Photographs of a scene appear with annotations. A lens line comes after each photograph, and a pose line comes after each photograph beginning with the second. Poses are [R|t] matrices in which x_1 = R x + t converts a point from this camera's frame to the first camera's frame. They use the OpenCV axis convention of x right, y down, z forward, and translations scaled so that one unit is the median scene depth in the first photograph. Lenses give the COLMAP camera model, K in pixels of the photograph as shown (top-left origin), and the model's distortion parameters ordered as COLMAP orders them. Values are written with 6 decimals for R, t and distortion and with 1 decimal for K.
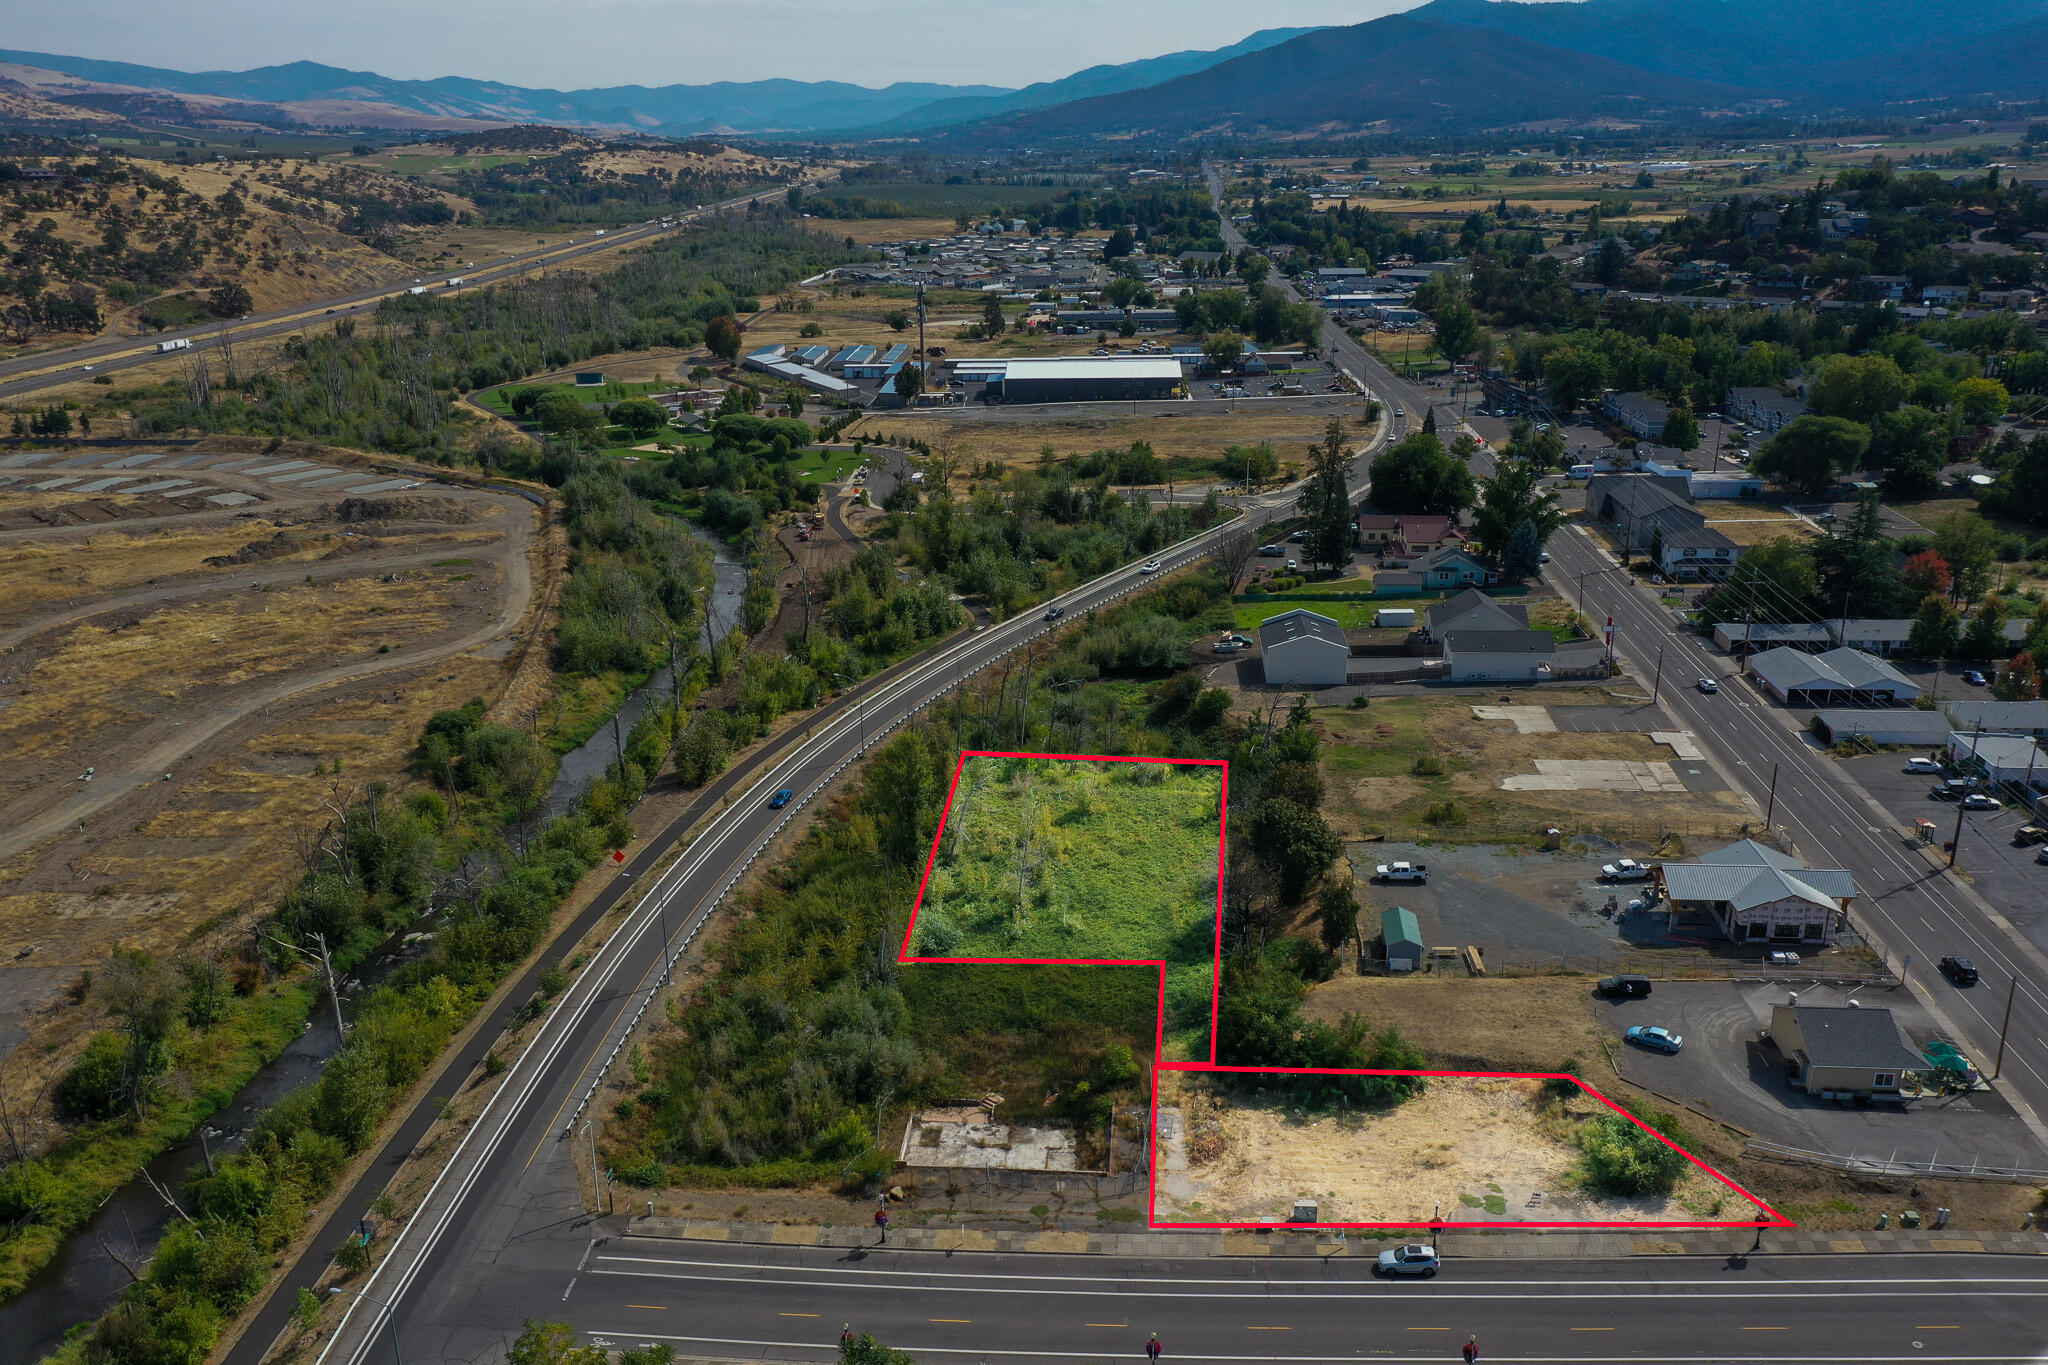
lens RADIAL K [[1636.8, 0, 1024.0], [0, 1636.8, 682.5], [0, 0, 1]] dist [0.012173, 0.000220]
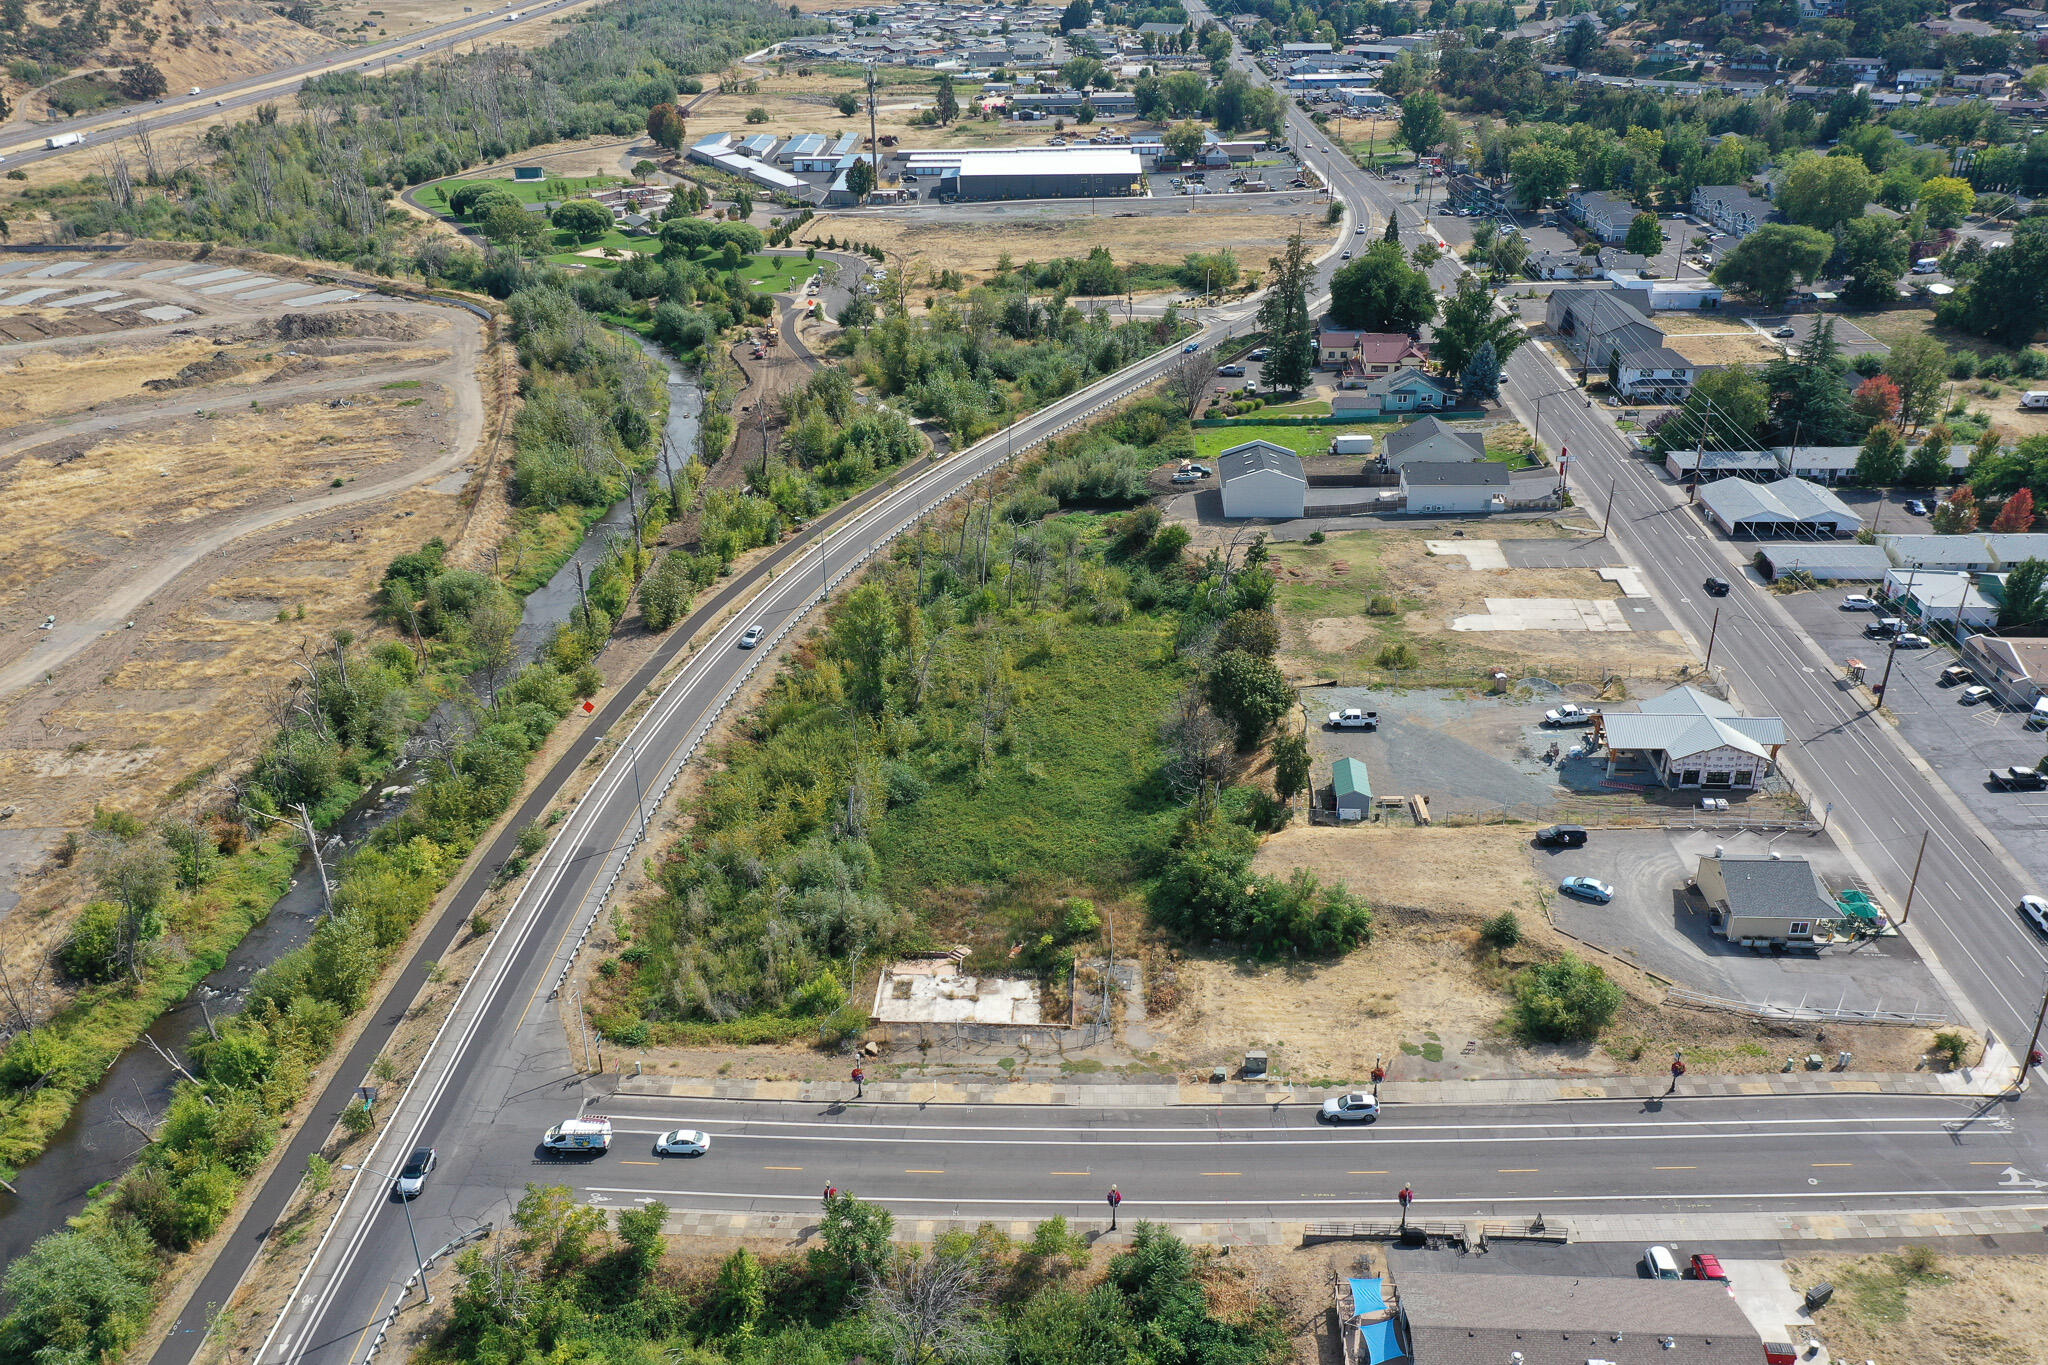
lens RADIAL K [[1636.8, 0, 1024.0], [0, 1636.8, 682.5], [0, 0, 1]] dist [0.012173, 0.000220]
pose [[0.999639, -0.011777, 0.024142, -0.001171], [0.008425, 0.990875, 0.134517, -0.037815], [-0.025506, -0.134265, 0.990617, -0.010968]]
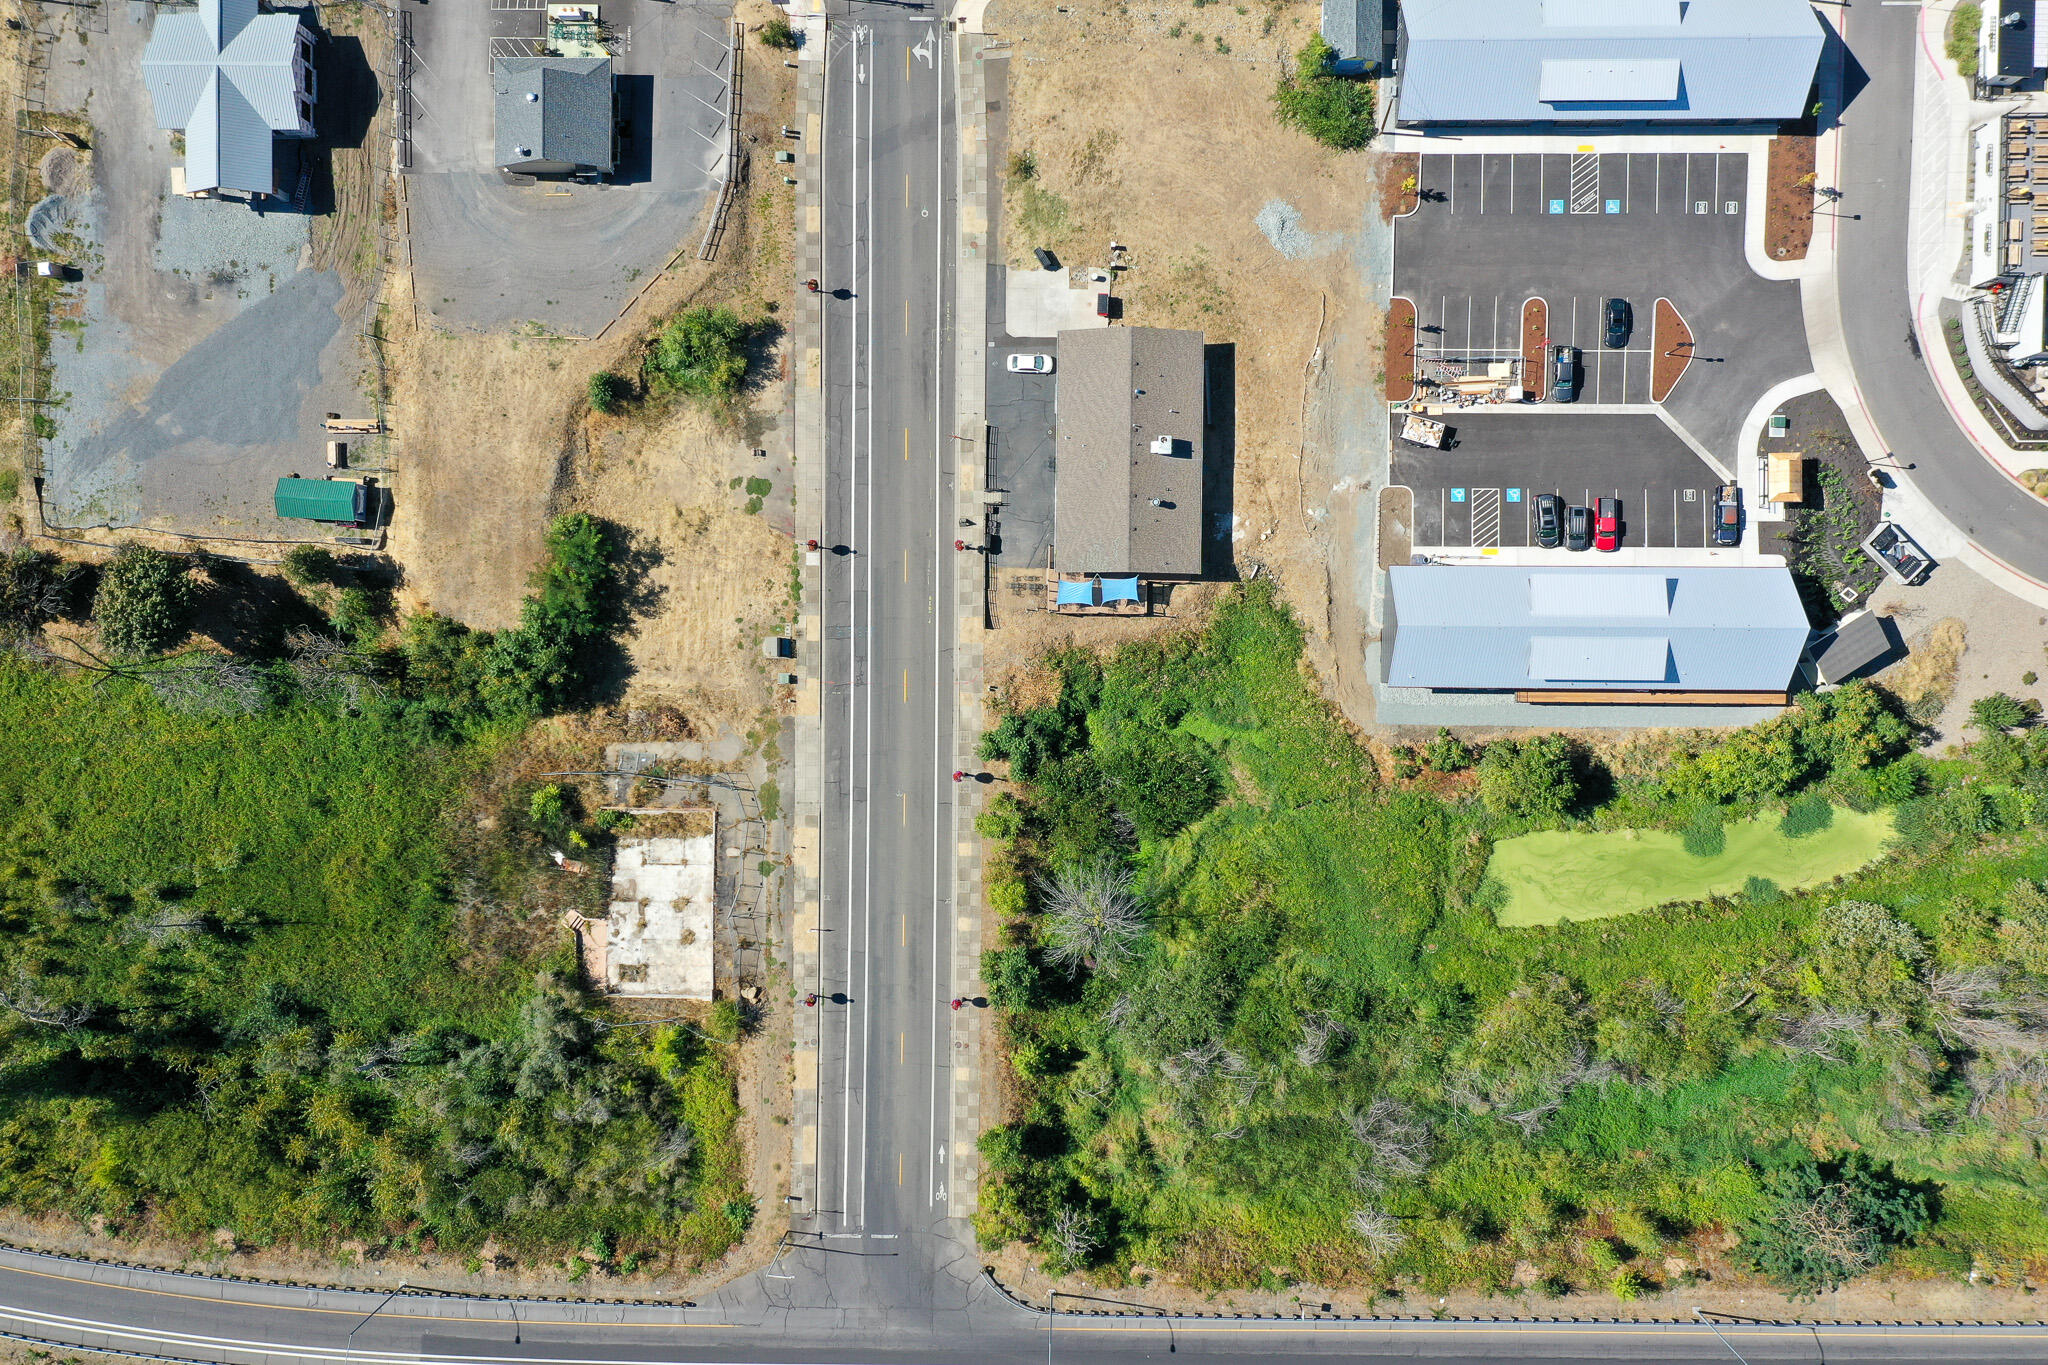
lens RADIAL K [[1636.8, 0, 1024.0], [0, 1636.8, 682.5], [0, 0, 1]] dist [0.012173, 0.000220]
pose [[-0.063459, -0.997974, 0.004466, 0.073047], [0.343549, -0.017644, 0.938969, -0.416263], [-0.936988, 0.061121, 0.343973, 0.239763]]
